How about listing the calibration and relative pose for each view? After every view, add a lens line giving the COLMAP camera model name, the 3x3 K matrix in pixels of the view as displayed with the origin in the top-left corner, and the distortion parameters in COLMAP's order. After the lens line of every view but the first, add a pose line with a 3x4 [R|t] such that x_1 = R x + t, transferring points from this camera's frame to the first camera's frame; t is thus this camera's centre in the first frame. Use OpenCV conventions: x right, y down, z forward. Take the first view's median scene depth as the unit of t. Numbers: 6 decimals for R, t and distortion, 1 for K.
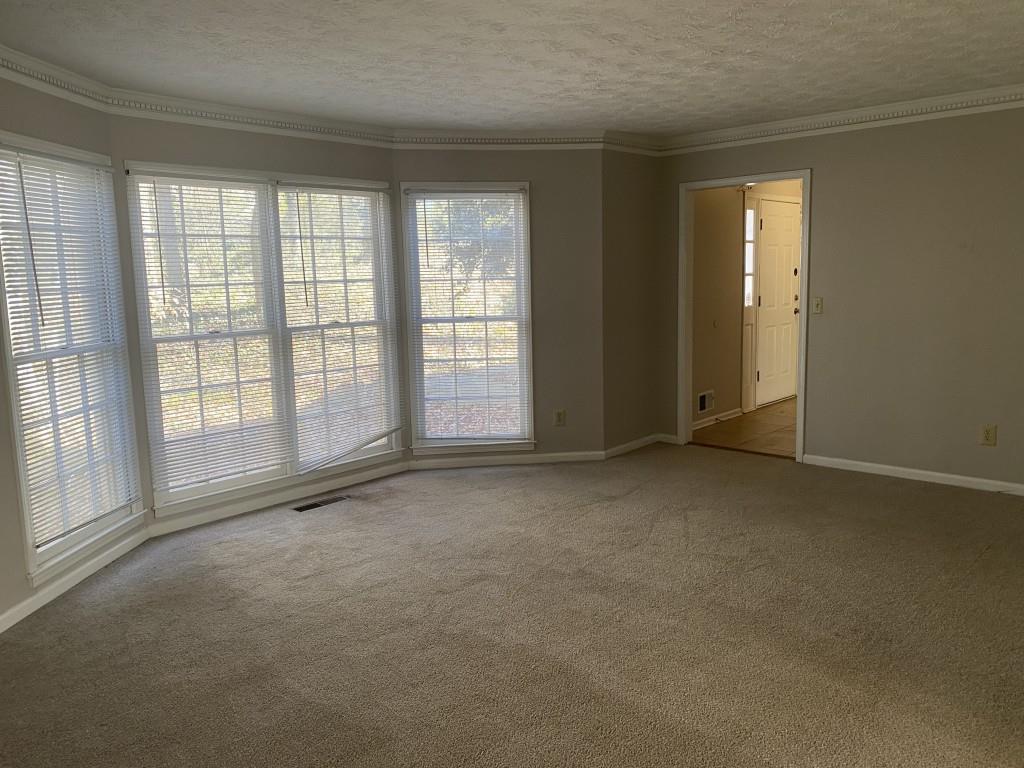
lens RADIAL K [[771.0, 0, 516.3], [0, 771.0, 370.6], [0, 0, 1]] dist [0.091267, -0.135180]
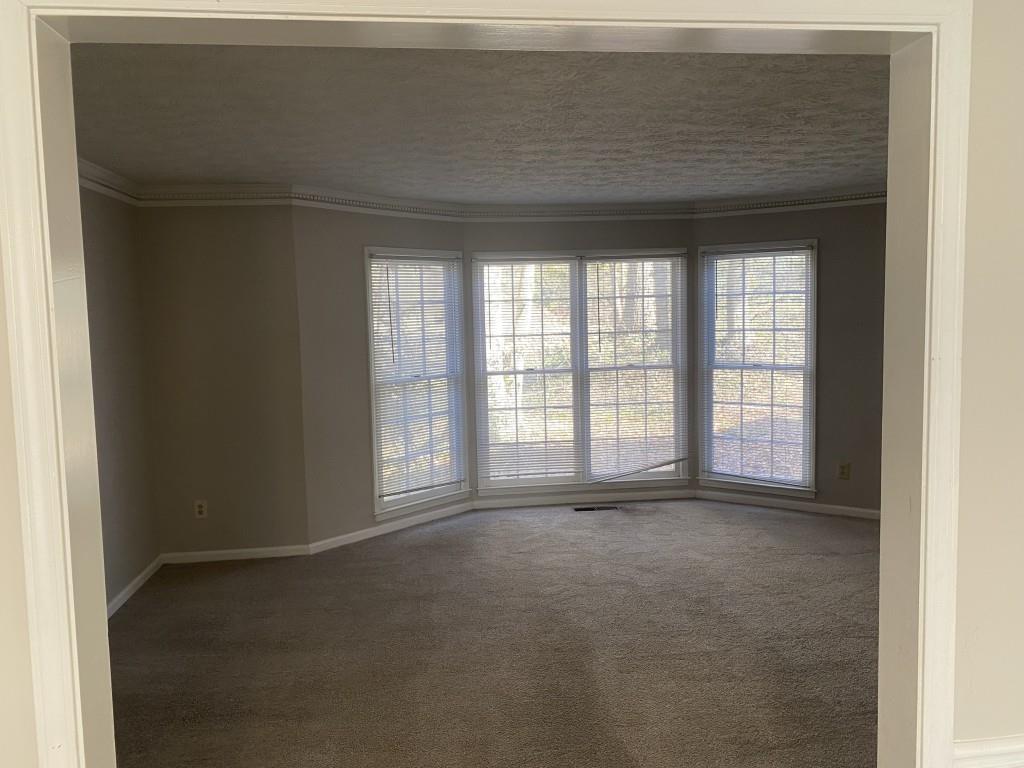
lens RADIAL K [[771.0, 0, 516.3], [0, 771.0, 370.6], [0, 0, 1]] dist [0.091267, -0.135180]
pose [[0.759908, 0.056690, -0.647554, 0.442581], [-0.076115, 0.997097, -0.002031, -0.039174], [0.645559, 0.050832, 0.762016, -0.049761]]
